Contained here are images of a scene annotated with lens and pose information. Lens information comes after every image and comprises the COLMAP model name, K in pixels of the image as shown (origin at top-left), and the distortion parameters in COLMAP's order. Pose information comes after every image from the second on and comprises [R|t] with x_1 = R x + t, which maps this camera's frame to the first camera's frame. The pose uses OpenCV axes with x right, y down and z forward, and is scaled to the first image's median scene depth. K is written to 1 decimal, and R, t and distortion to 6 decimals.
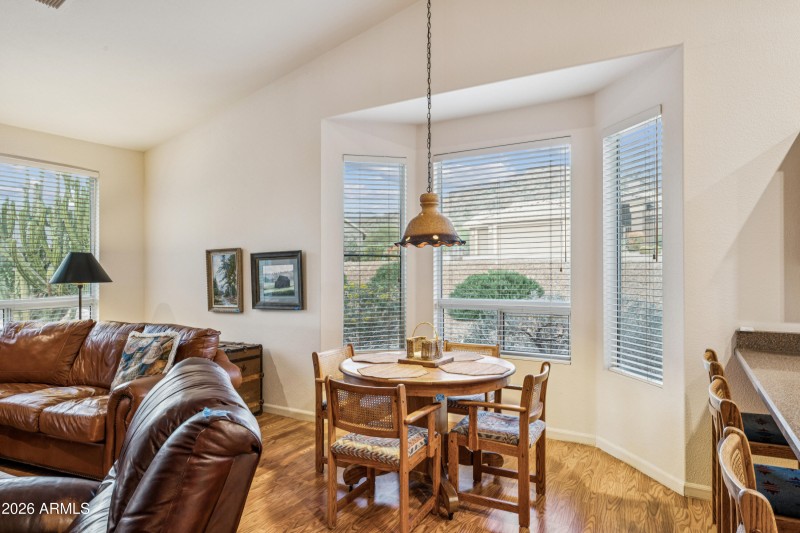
lens RADIAL K [[486.0, 0, 397.1], [0, 486.0, 268.8], [0, 0, 1]] dist [0.009291, -0.002820]
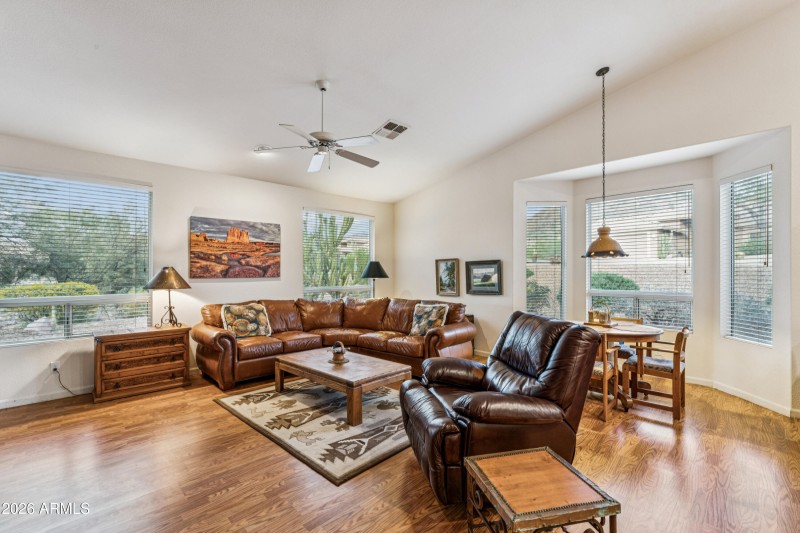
lens RADIAL K [[352.3, 0, 400.5], [0, 352.3, 271.1], [0, 0, 1]] dist [0.004643, -0.000183]
pose [[0.965213, 0.001785, -0.261460, -0.234766], [-0.001295, 0.999997, 0.002046, -0.000669], [0.261462, -0.001636, 0.965212, -0.306806]]
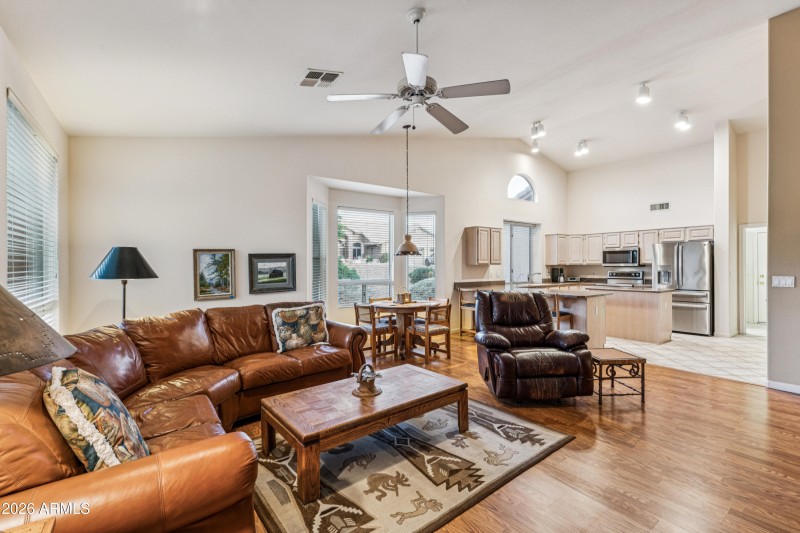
lens RADIAL K [[352.3, 0, 404.8], [0, 352.3, 264.7], [0, 0, 1]] dist [0.004643, -0.000183]
pose [[0.387781, 0.004837, 0.921739, -1.243699], [0.005016, 0.999960, -0.007358, 0.010551], [-0.921738, 0.007477, 0.387742, 0.248308]]
